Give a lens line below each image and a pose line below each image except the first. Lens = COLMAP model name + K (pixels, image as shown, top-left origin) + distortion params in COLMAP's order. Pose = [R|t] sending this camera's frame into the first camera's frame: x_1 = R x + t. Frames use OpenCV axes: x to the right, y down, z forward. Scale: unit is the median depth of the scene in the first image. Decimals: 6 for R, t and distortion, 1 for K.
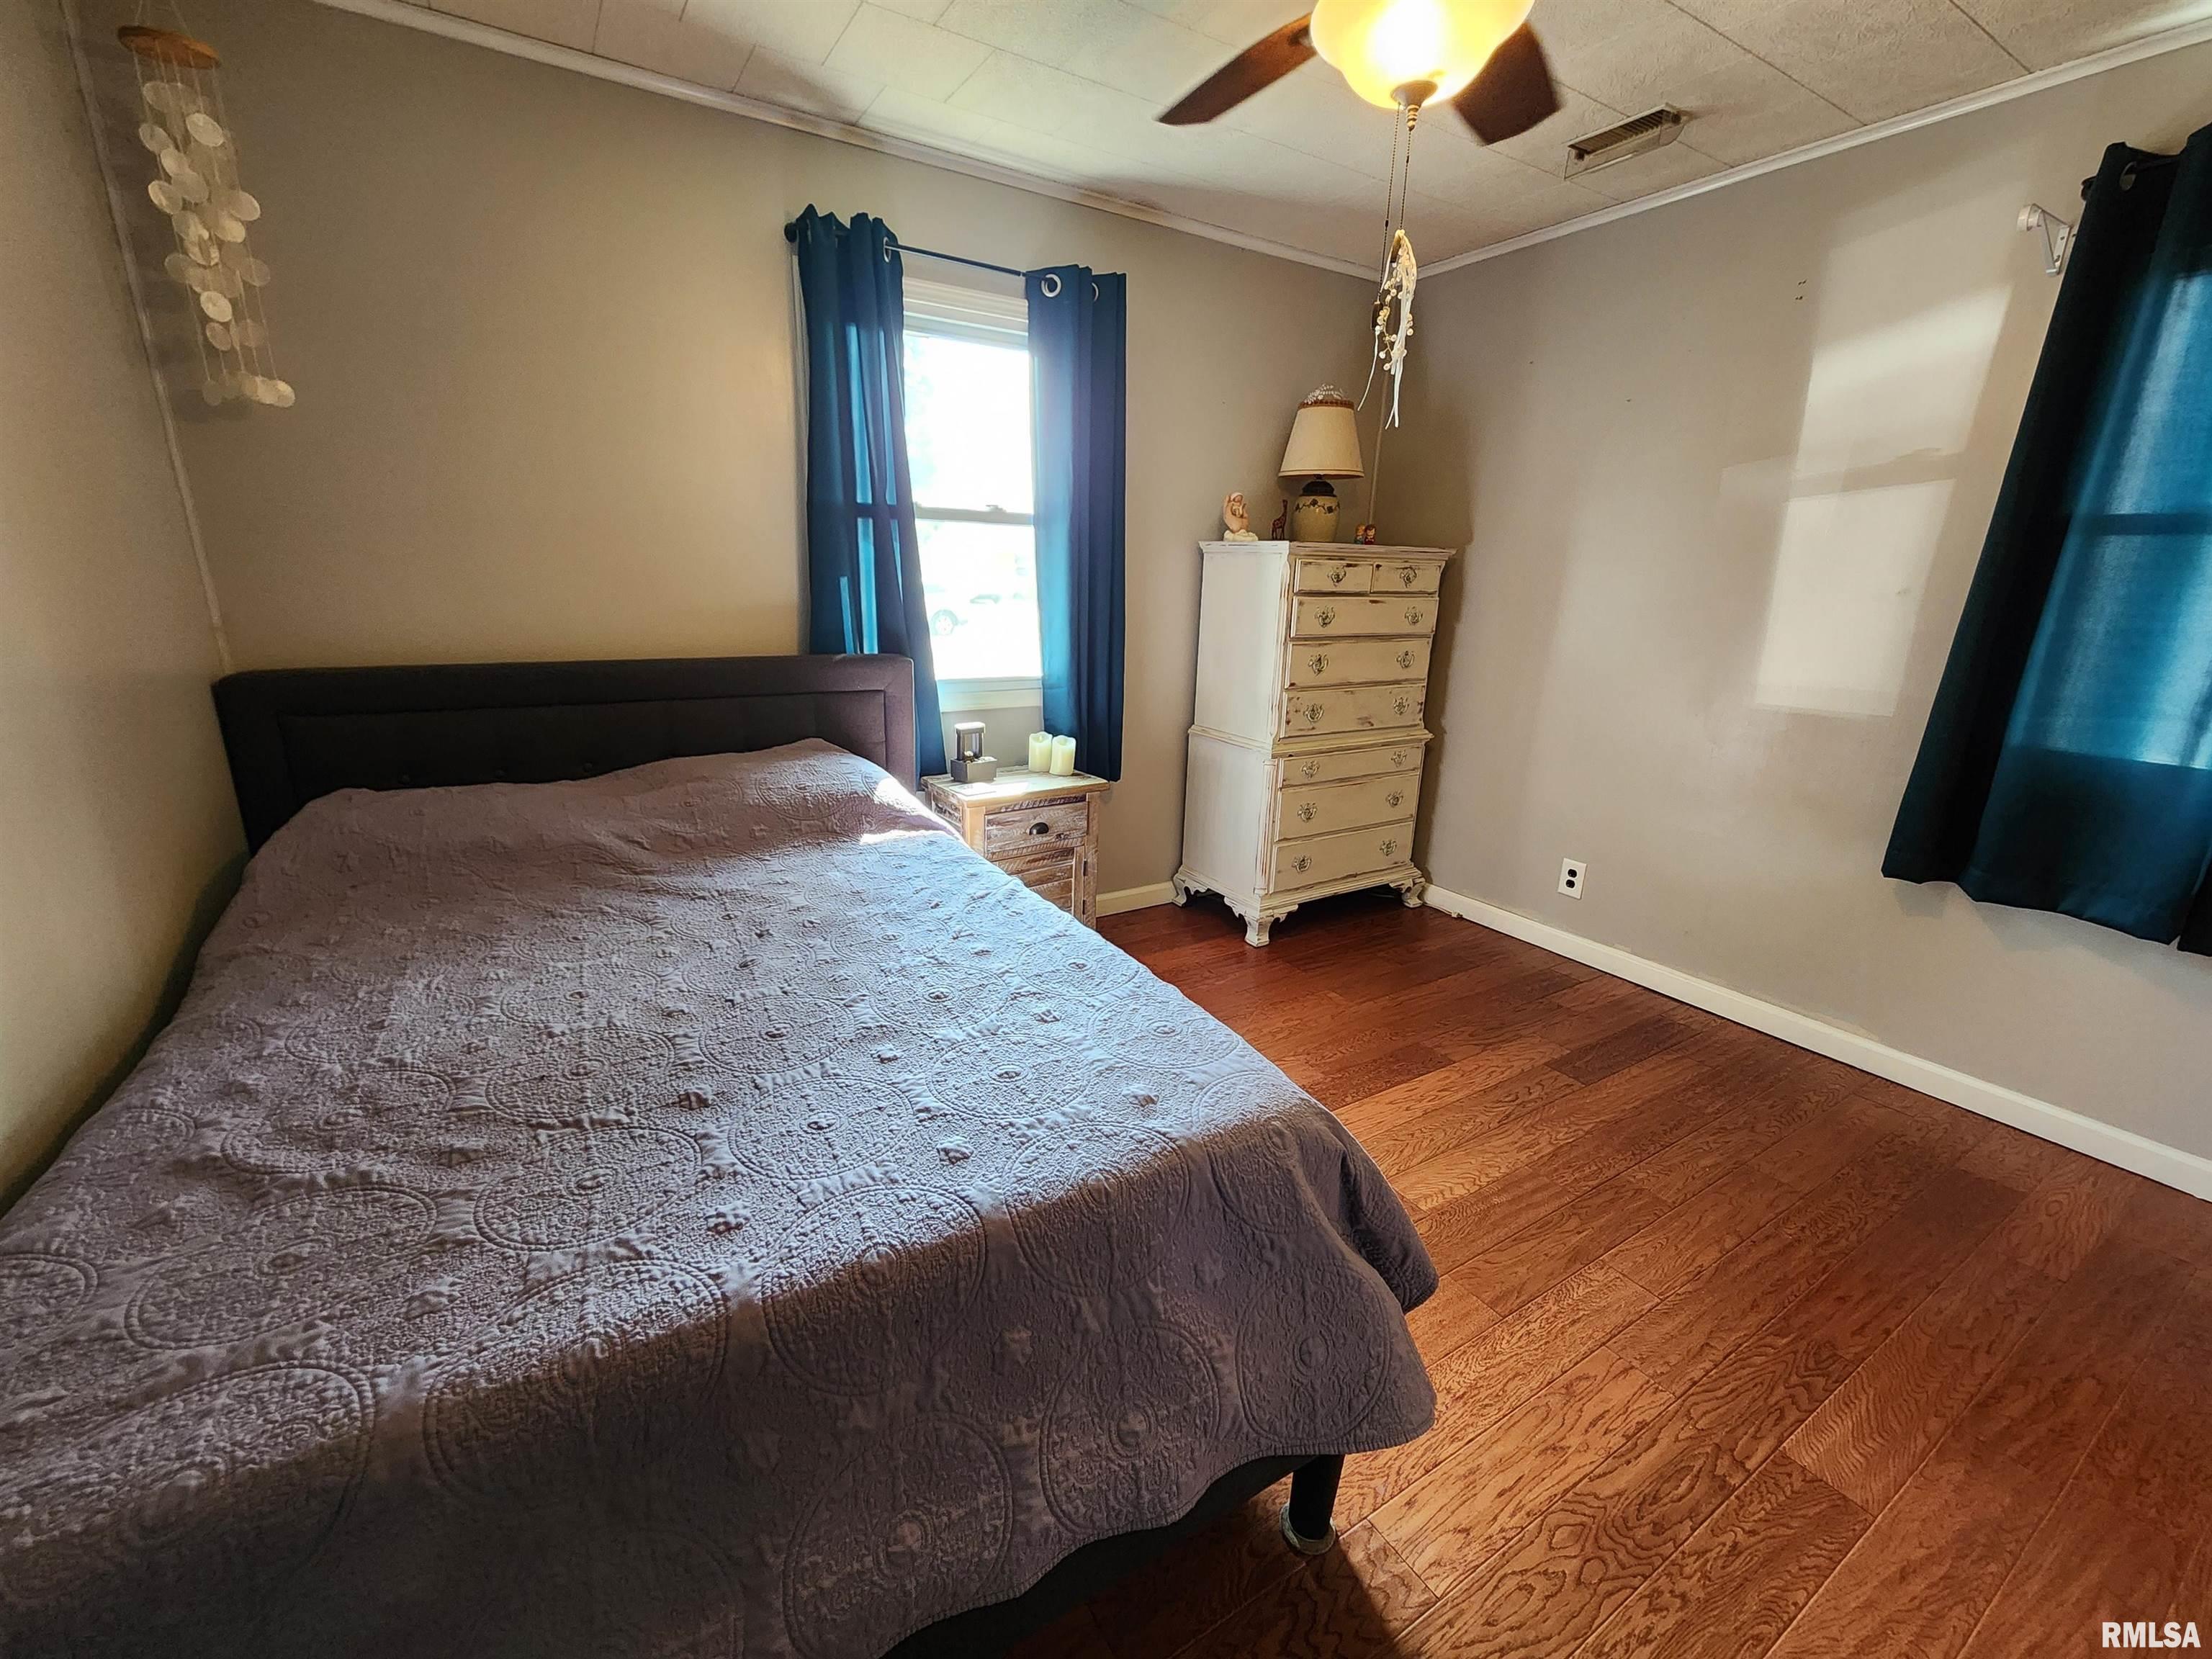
lens RADIAL K [[911.0, 0, 1095.5], [0, 911.0, 829.5], [0, 0, 1]] dist [0.000539, 0.000241]
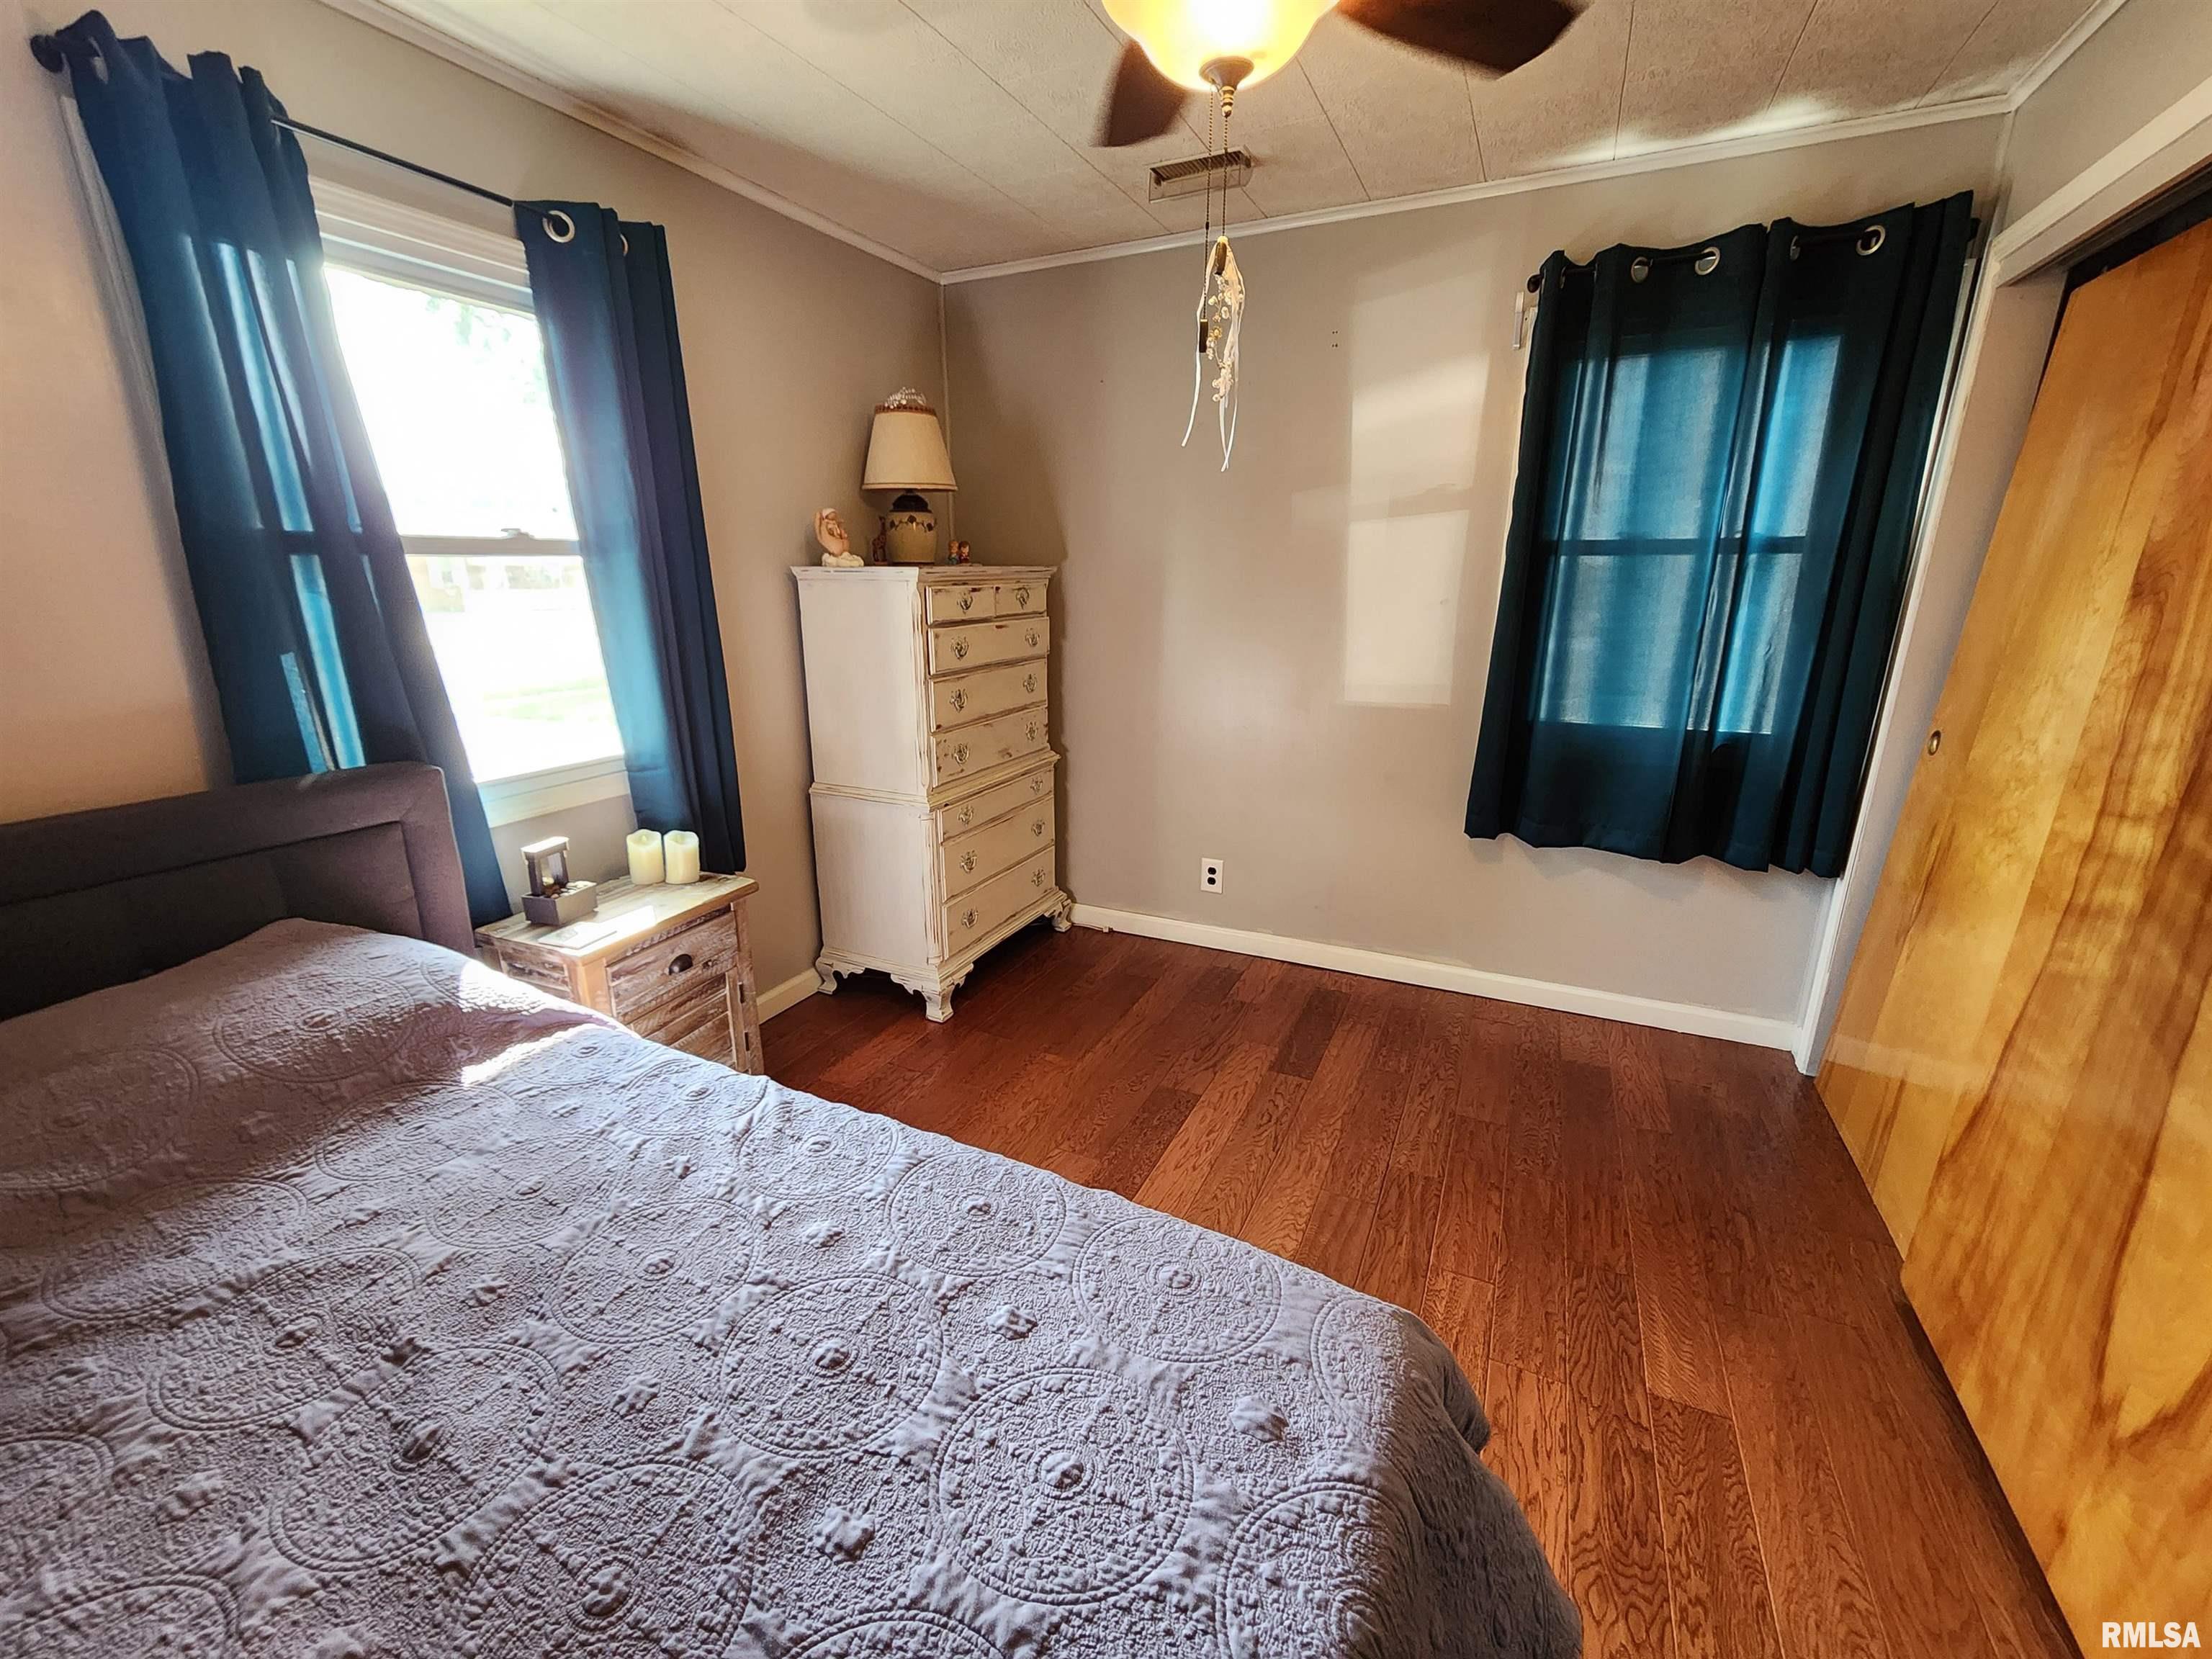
lens RADIAL K [[921.5, 0, 1097.7], [0, 921.5, 829.1], [0, 0, 1]] dist [-0.009544, 0.005815]
pose [[0.841967, -0.174866, 0.510404, -0.134278], [0.171666, 0.983683, 0.053831, -0.087316], [-0.511490, 0.042295, 0.858248, 0.165840]]
